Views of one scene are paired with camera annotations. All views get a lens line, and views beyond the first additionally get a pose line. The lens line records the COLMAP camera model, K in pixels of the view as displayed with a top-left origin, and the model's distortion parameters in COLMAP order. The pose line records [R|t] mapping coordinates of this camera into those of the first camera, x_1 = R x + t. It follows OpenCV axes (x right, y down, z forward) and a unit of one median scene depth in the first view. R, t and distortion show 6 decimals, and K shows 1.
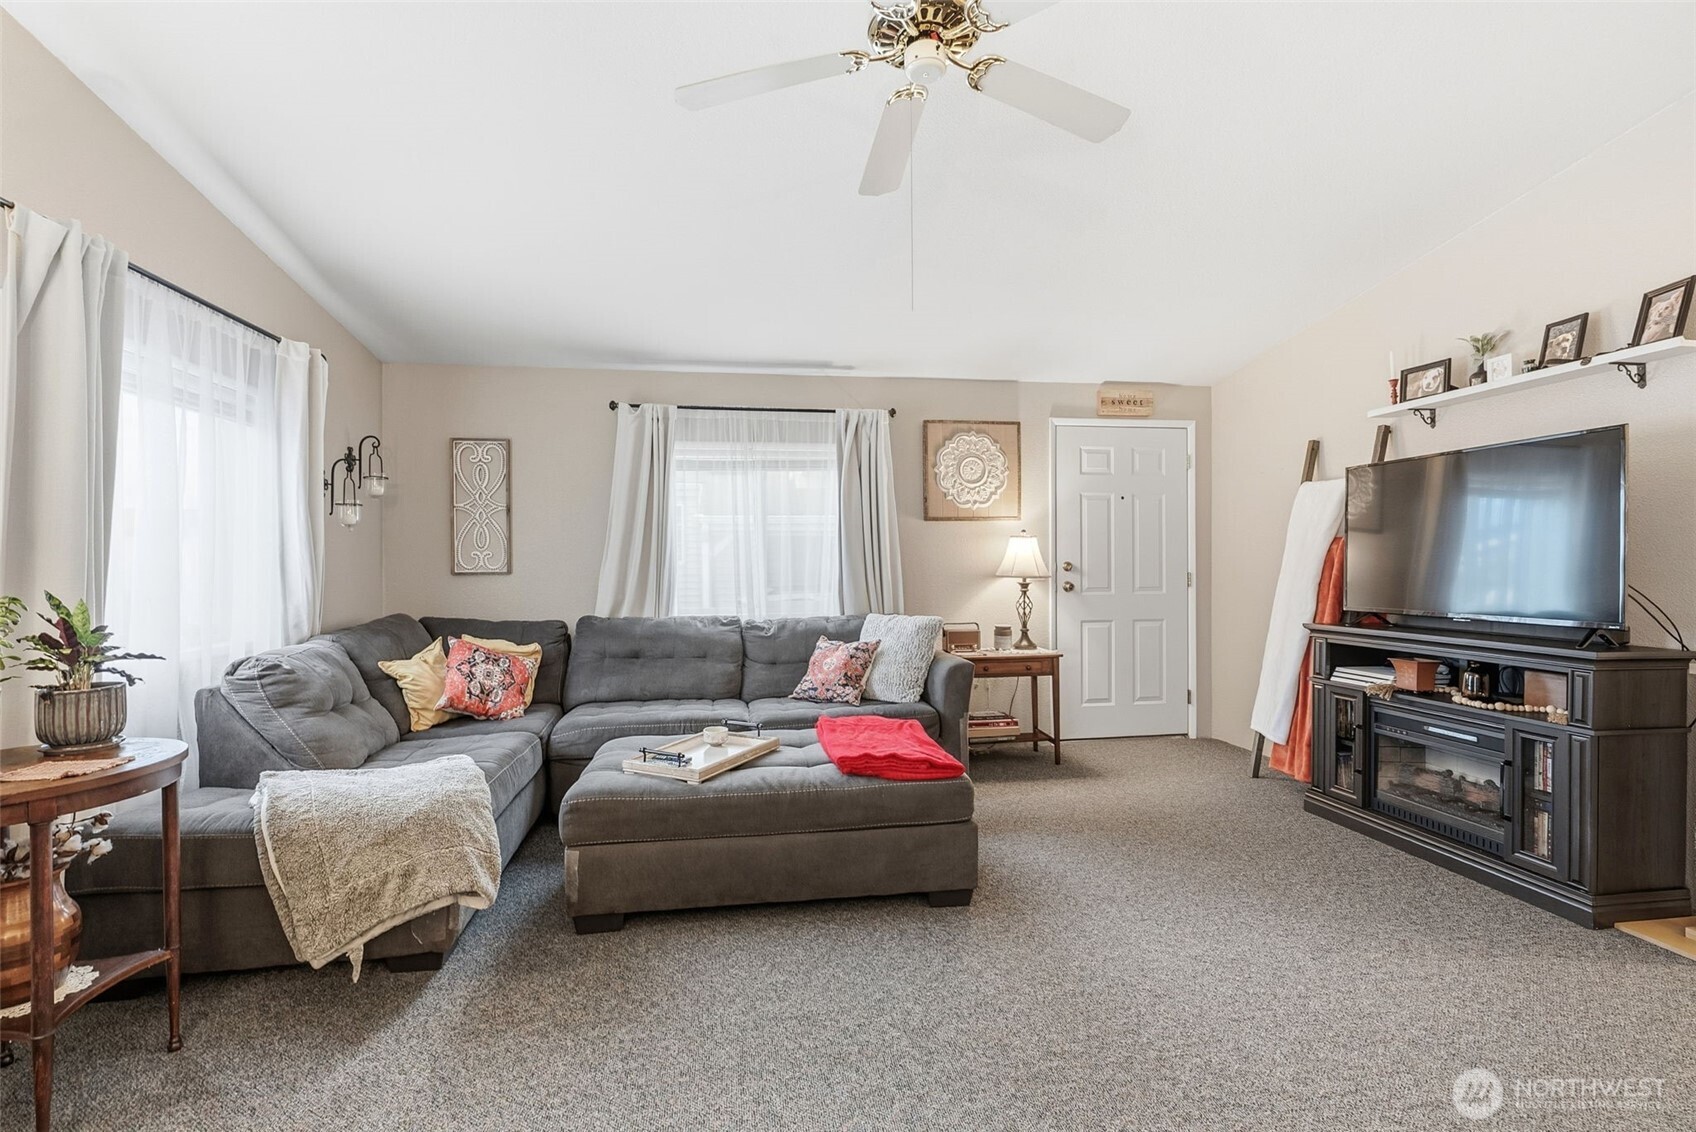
lens RADIAL K [[782.8, 0, 848.0], [0, 782.8, 566.0], [0, 0, 1]] dist [-0.019937, 0.010218]
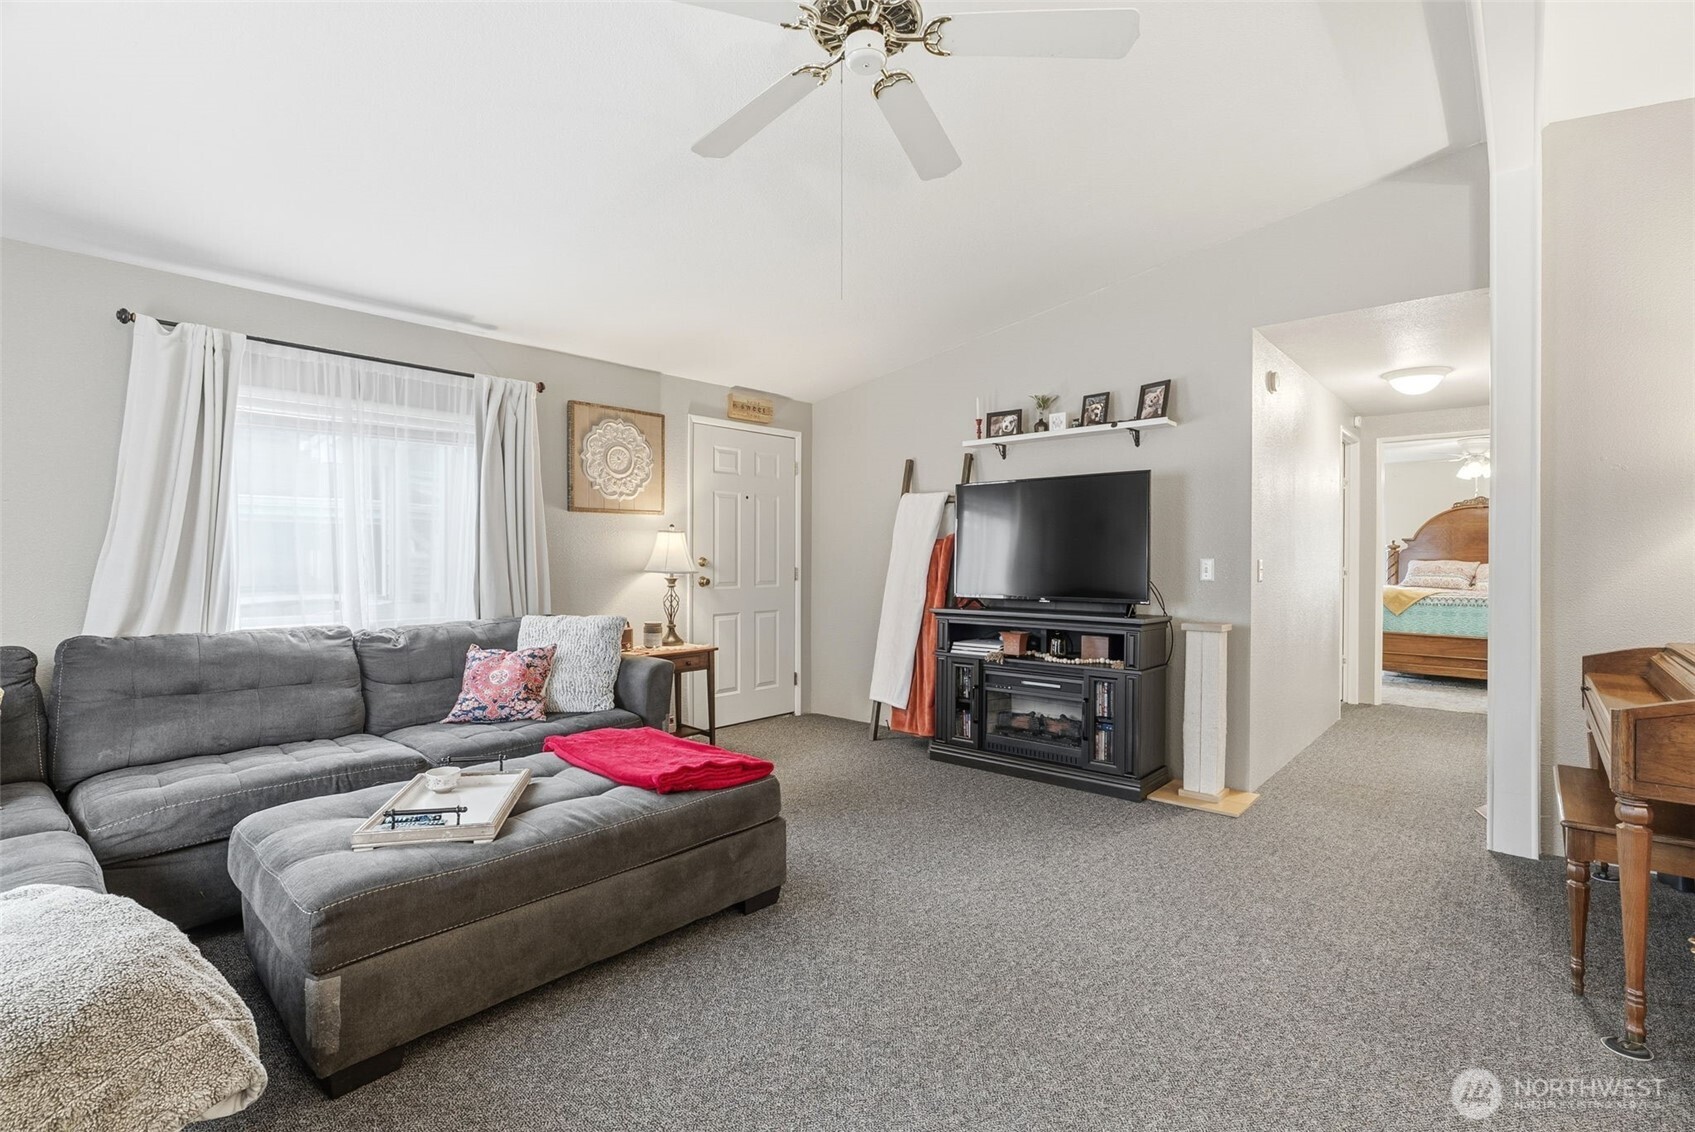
lens RADIAL K [[770.0, 0, 847.5], [0, 770.0, 566.0], [0, 0, 1]] dist [-0.011601, 0.000662]
pose [[0.774086, -0.000496, 0.633081, -0.255809], [-0.002958, 0.999986, 0.004400, 0.001252], [-0.633074, -0.005279, 0.774073, 0.121409]]
